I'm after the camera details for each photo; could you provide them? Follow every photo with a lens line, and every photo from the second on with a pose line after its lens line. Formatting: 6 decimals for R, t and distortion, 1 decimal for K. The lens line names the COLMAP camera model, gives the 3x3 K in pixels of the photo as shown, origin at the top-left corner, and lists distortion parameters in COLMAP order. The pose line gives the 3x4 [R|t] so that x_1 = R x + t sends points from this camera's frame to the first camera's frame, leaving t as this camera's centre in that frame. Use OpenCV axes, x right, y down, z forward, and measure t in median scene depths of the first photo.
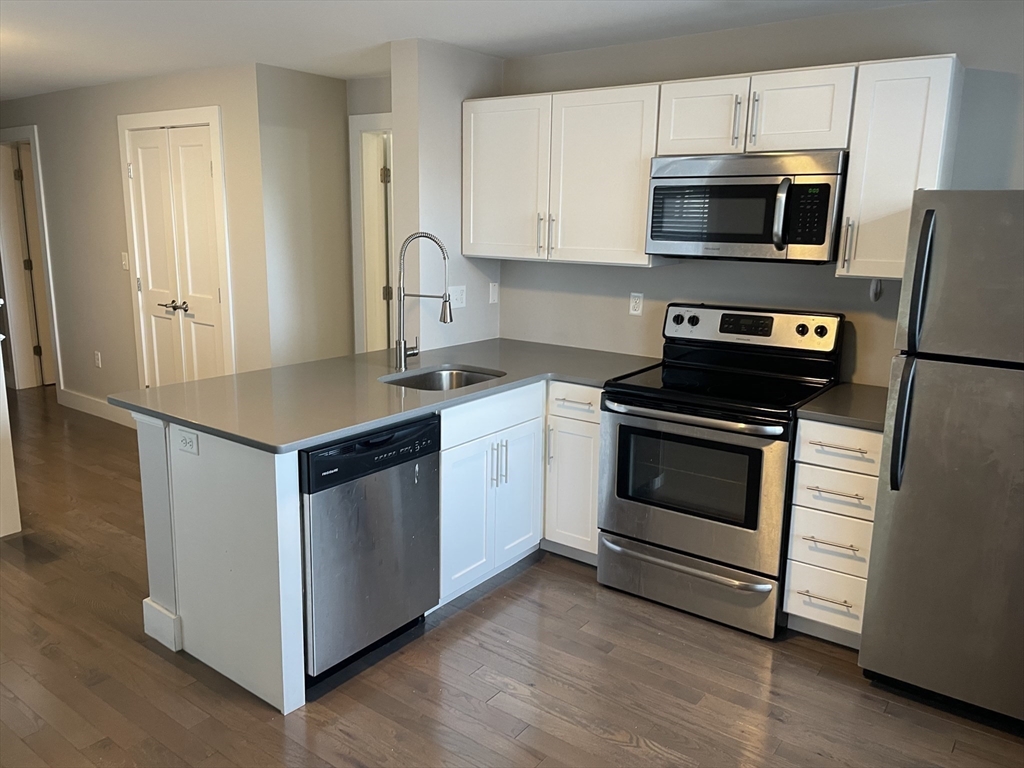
lens RADIAL K [[769.5, 0, 509.6], [0, 769.5, 383.0], [0, 0, 1]] dist [0.006146, -0.007890]
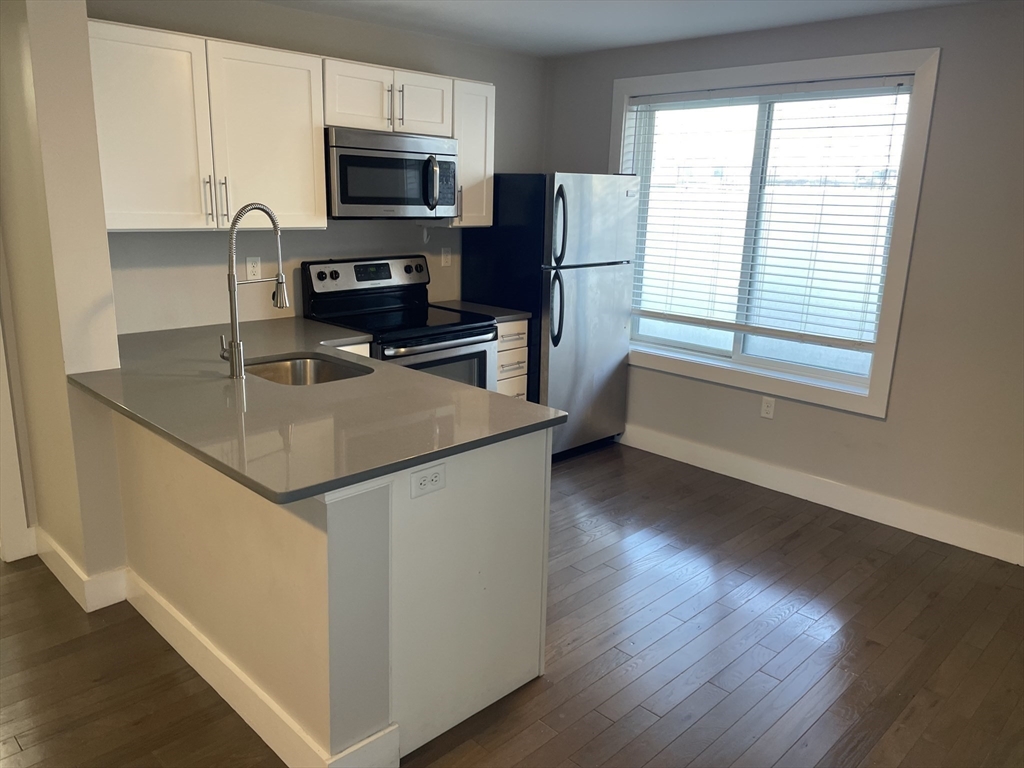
lens RADIAL K [[769.5, 0, 509.0], [0, 769.5, 384.4], [0, 0, 1]] dist [0.006146, -0.007890]
pose [[0.132631, -0.249010, 0.959376, -0.911682], [0.181908, 0.957602, 0.223401, -0.142469], [-0.974330, 0.144888, 0.172305, 0.618918]]
